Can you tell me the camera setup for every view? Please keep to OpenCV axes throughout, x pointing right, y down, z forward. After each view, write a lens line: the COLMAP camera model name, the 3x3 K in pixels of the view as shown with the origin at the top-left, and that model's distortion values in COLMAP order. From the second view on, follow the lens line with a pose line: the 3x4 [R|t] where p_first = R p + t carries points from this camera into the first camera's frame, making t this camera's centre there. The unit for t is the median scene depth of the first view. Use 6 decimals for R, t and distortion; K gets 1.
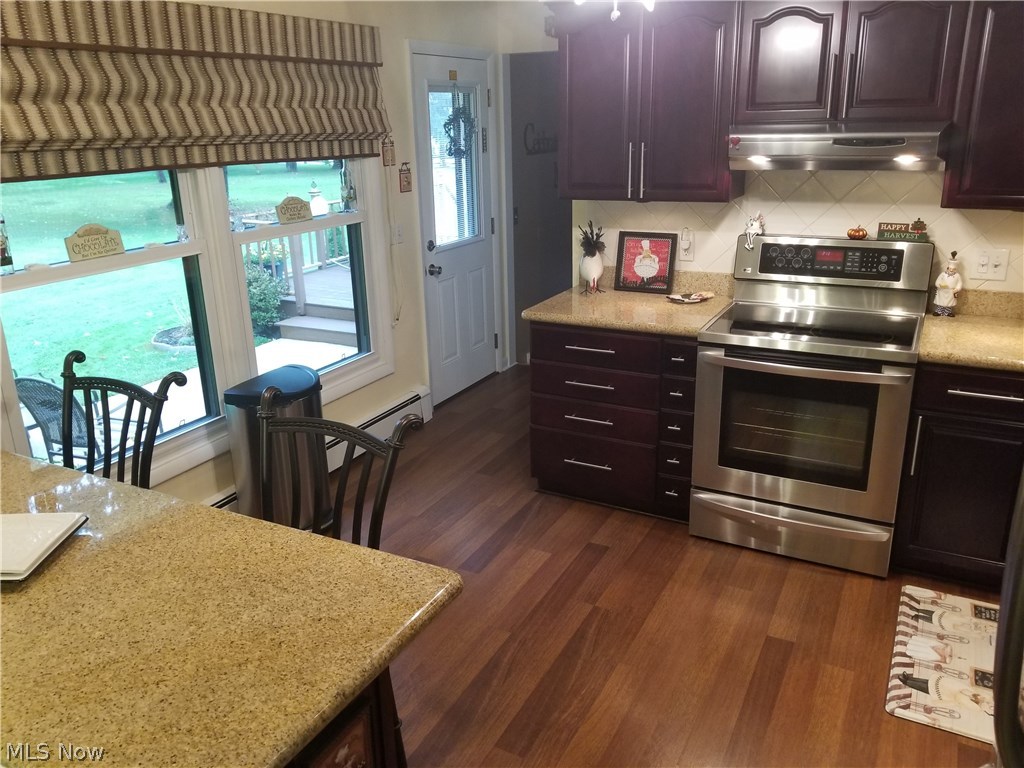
lens RADIAL K [[809.9, 0, 512.0], [0, 809.9, 384.0], [0, 0, 1]] dist [0.077940, -0.130418]
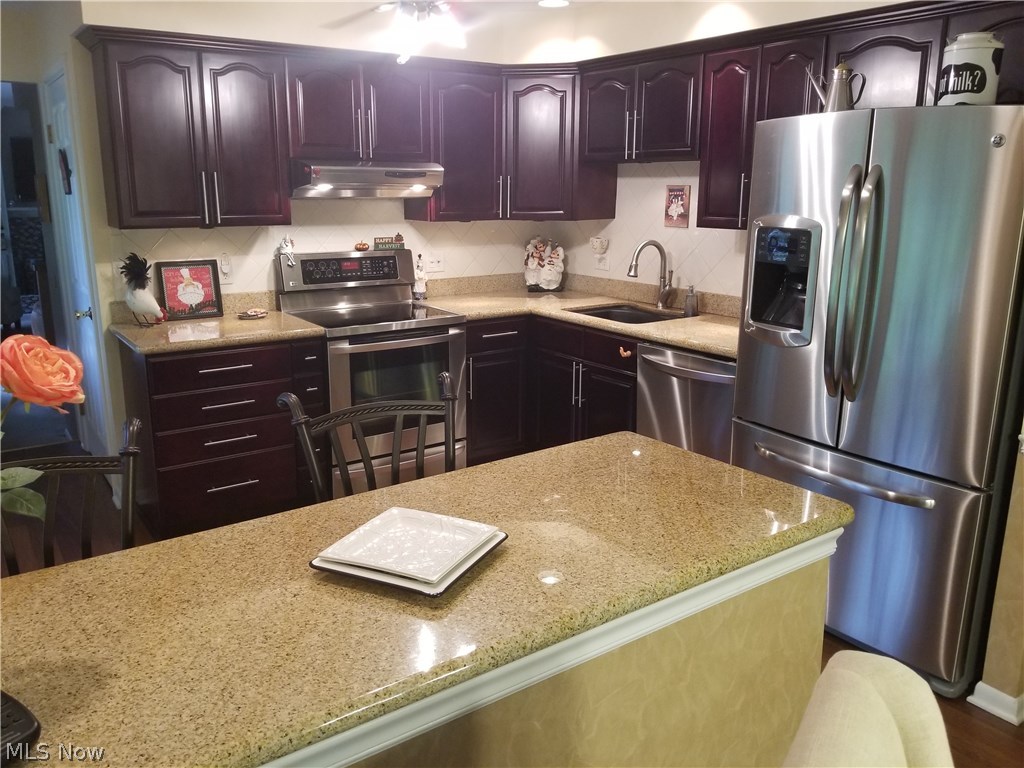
lens RADIAL K [[816.0, 0, 515.9], [0, 816.0, 373.0], [0, 0, 1]] dist [-0.007127, -0.011692]
pose [[0.445738, -0.177943, 0.877299, -0.622770], [0.263041, 0.962813, 0.061642, -0.004589], [-0.855644, 0.203290, 0.475969, 0.199346]]
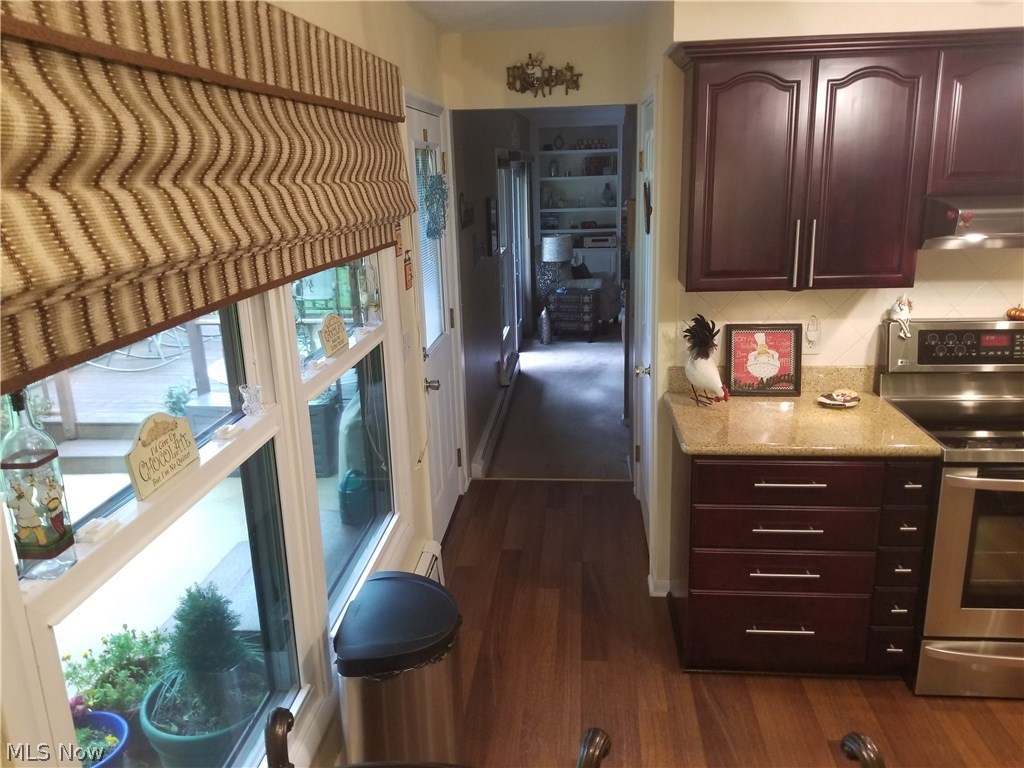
lens RADIAL K [[809.9, 0, 512.0], [0, 809.9, 384.0], [0, 0, 1]] dist [0.077940, -0.130418]
pose [[0.919706, -0.105220, 0.378246, -0.416517], [0.128188, 0.991097, -0.035986, -0.140011], [-0.371091, 0.081583, 0.925006, 0.366486]]
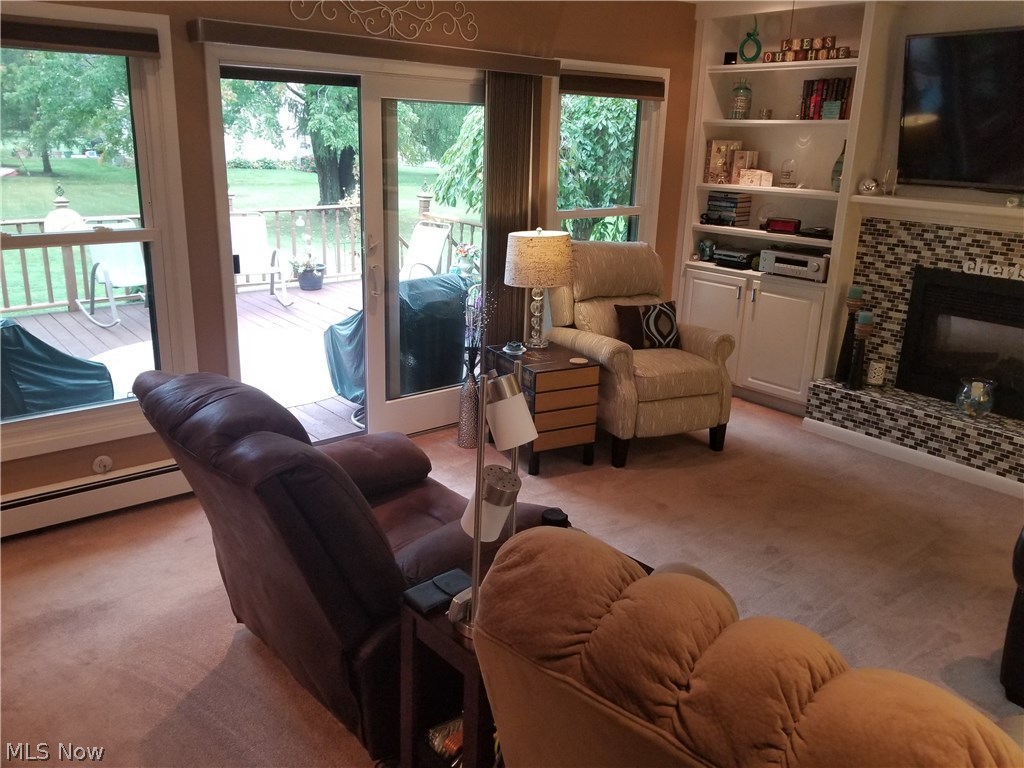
lens RADIAL K [[809.9, 0, 512.0], [0, 809.9, 384.0], [0, 0, 1]] dist [0.077940, -0.130418]
pose [[0.914098, 0.163898, -0.370893, 1.058064], [-0.170882, 0.985189, 0.014200, -0.438819], [0.367727, 0.050399, 0.928567, 1.428251]]
